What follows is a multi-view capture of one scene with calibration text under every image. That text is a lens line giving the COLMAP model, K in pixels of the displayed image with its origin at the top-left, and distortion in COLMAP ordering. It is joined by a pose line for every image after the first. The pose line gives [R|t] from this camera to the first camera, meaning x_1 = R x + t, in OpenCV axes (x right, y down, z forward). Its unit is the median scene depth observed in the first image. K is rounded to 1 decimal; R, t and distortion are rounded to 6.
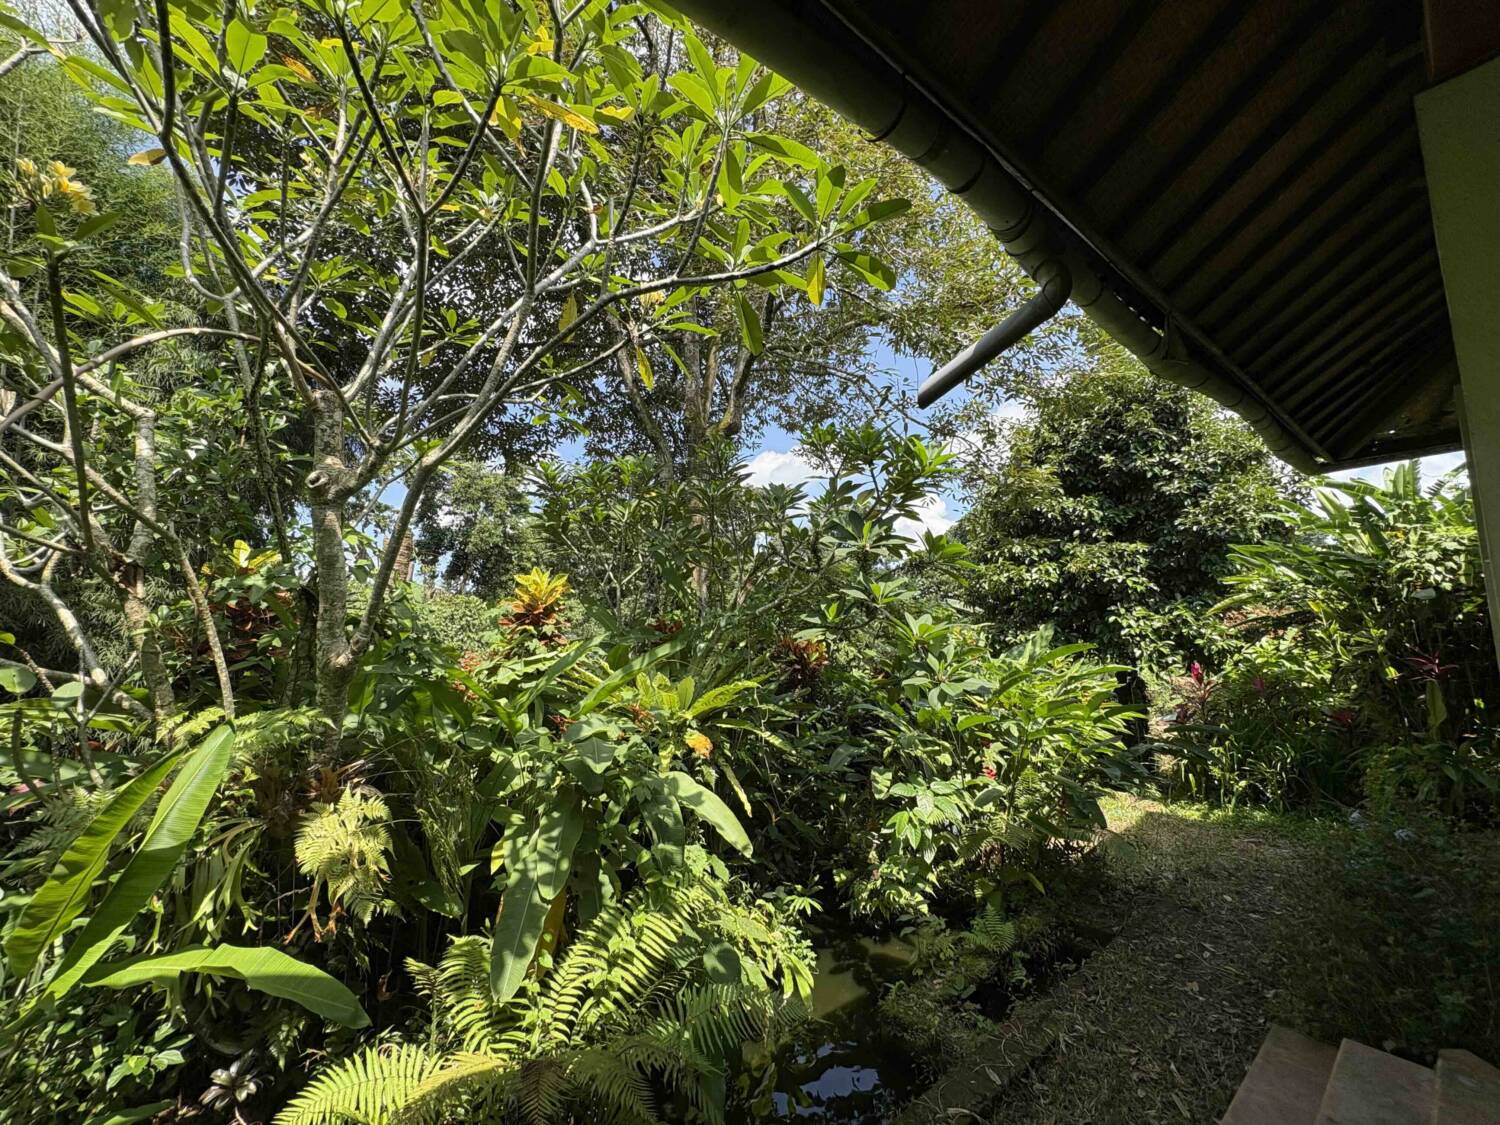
lens RADIAL K [[596.4, 0, 749.8], [0, 596.4, 562.1], [0, 0, 1]] dist [-0.001153, 0.000501]
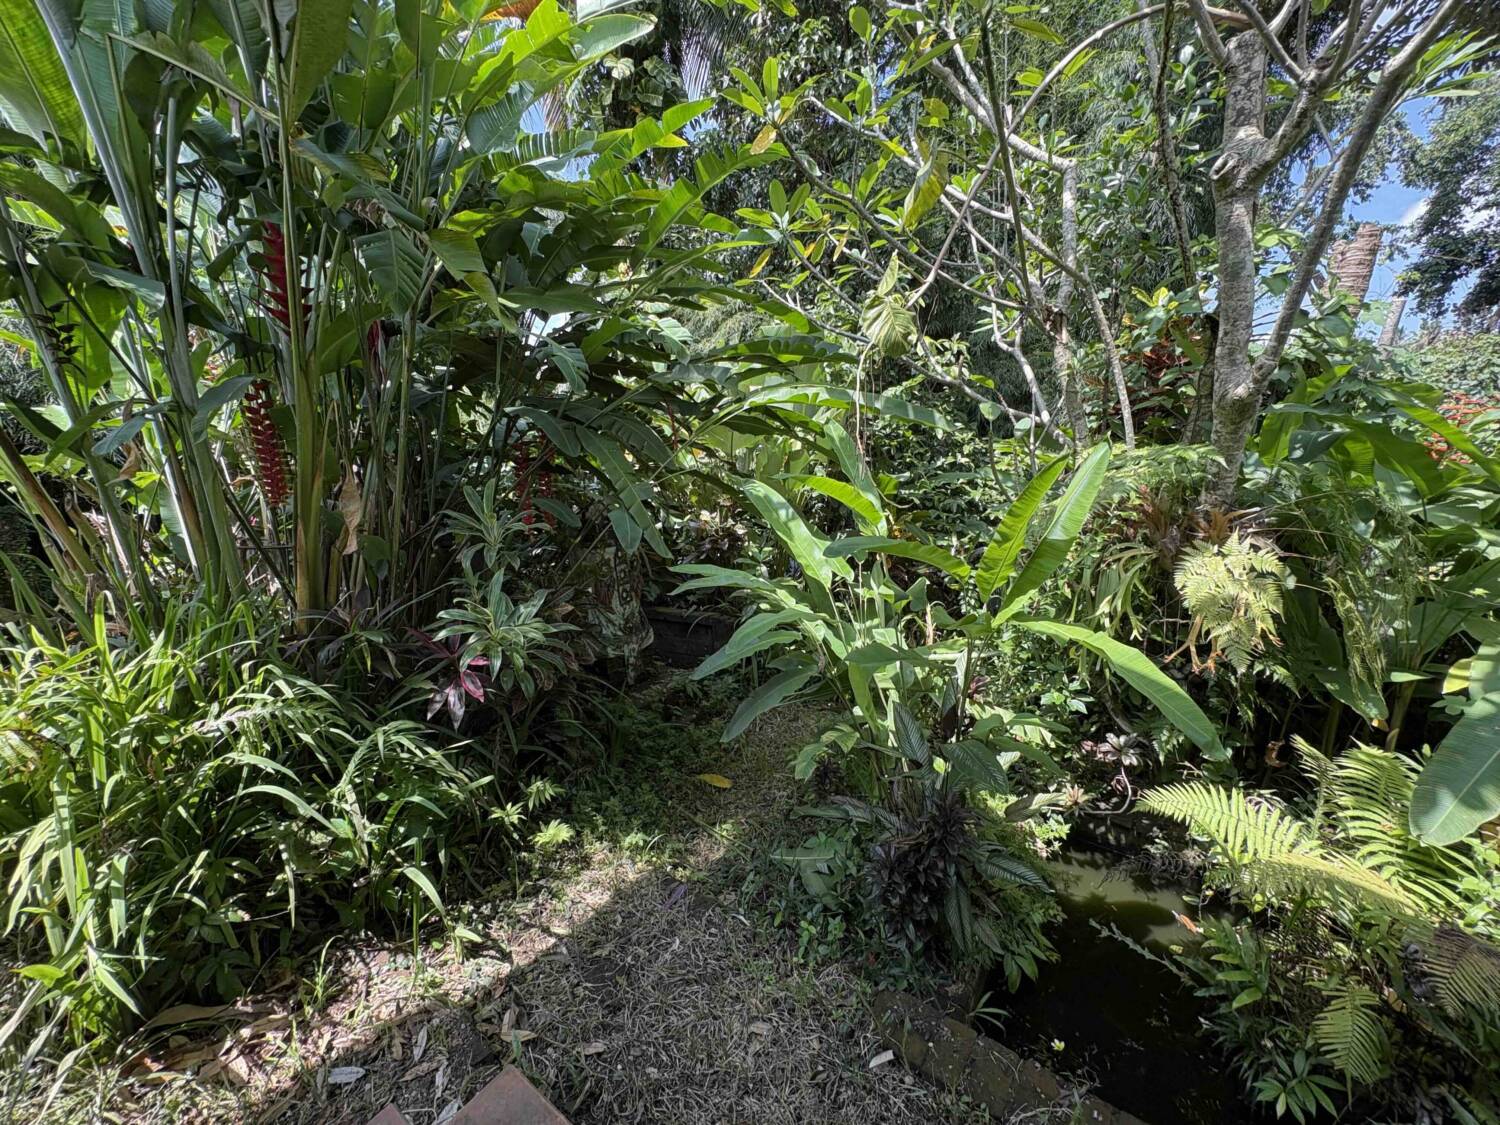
lens RADIAL K [[596.4, 0, 751.5], [0, 596.4, 564.4], [0, 0, 1]] dist [-0.001153, 0.000501]
pose [[0.250527, 0.220728, -0.942611, 0.010429], [0.143396, 0.954461, 0.261614, 0.073959], [0.957431, -0.200708, 0.207467, 0.084966]]
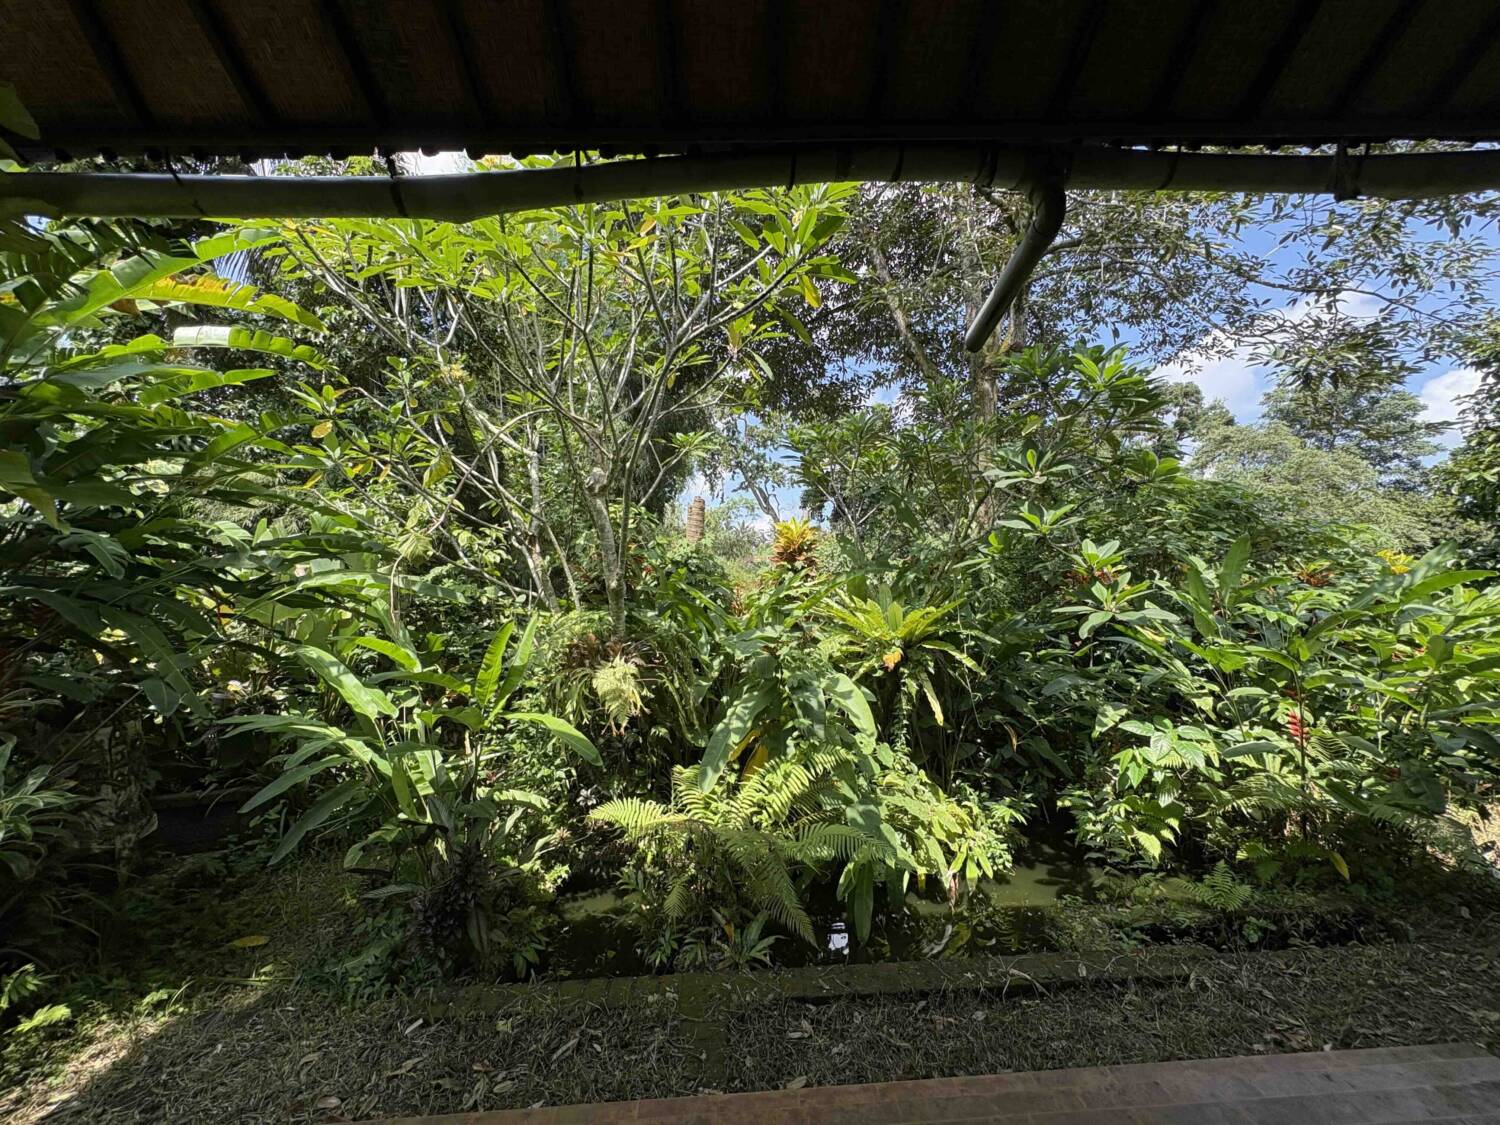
lens RADIAL K [[596.4, 0, 750.1], [0, 596.4, 562.3], [0, 0, 1]] dist [-0.001153, 0.000501]
pose [[0.798009, -0.021395, -0.602266, 0.661060], [0.087074, 0.992976, 0.080099, -0.003941], [0.596322, -0.116362, 0.794267, -0.132580]]
